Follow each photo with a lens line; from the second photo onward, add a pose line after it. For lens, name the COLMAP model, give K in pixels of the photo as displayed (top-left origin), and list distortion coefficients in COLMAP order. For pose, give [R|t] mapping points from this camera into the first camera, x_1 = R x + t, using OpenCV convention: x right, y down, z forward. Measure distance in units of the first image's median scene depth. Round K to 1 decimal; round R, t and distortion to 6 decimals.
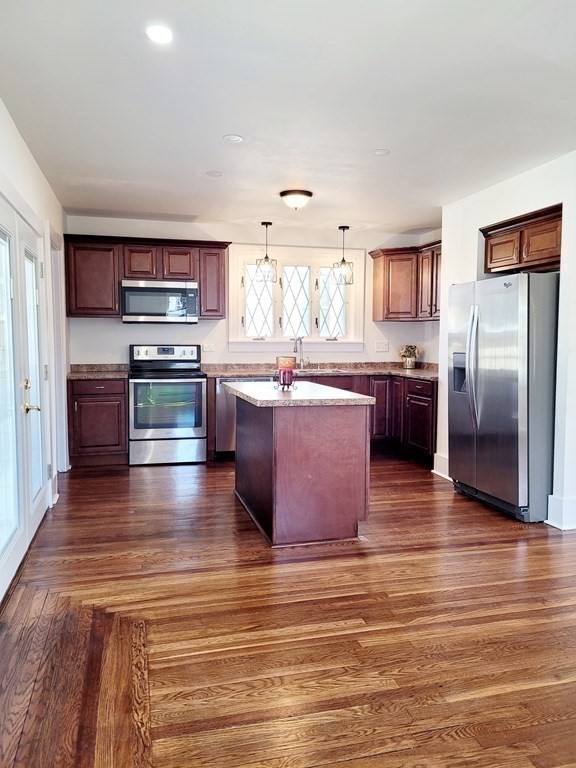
lens RADIAL K [[575.8, 0, 288.1], [0, 575.8, 376.1], [0, 0, 1]] dist [0.056657, -0.045848]
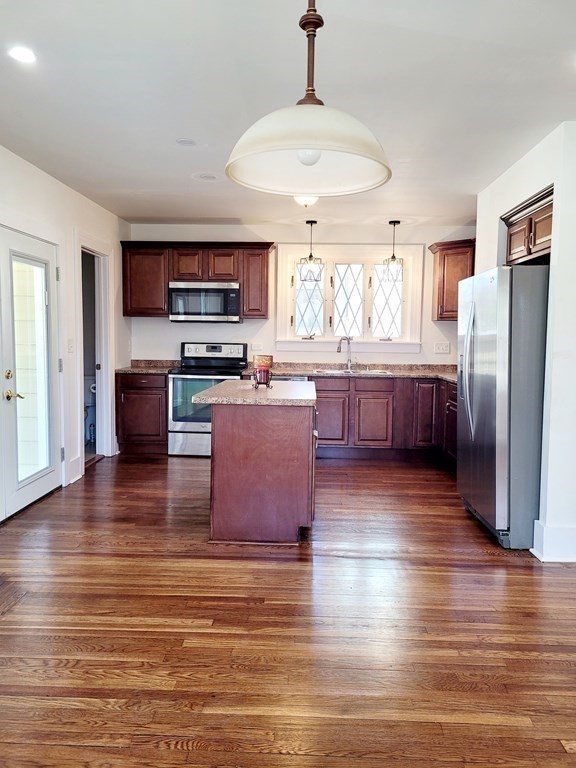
lens RADIAL K [[575.8, 0, 289.0], [0, 575.8, 377.6], [0, 0, 1]] dist [0.056657, -0.045848]
pose [[0.956524, 0.030244, -0.290083, 0.255797], [-0.029675, 0.999539, 0.006362, -0.002397], [0.290141, 0.002523, 0.956980, 0.043960]]
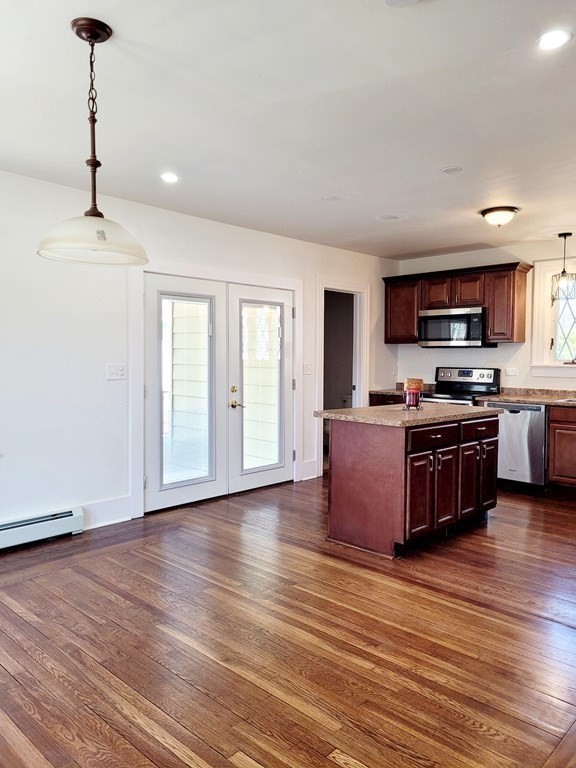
lens RADIAL K [[575.8, 0, 288.2], [0, 575.8, 380.7], [0, 0, 1]] dist [0.056657, -0.045848]
pose [[0.519713, 0.035944, -0.853584, 0.598693], [-0.064164, 0.997935, 0.002956, -0.014756], [0.851928, 0.053233, 0.520946, 0.199222]]
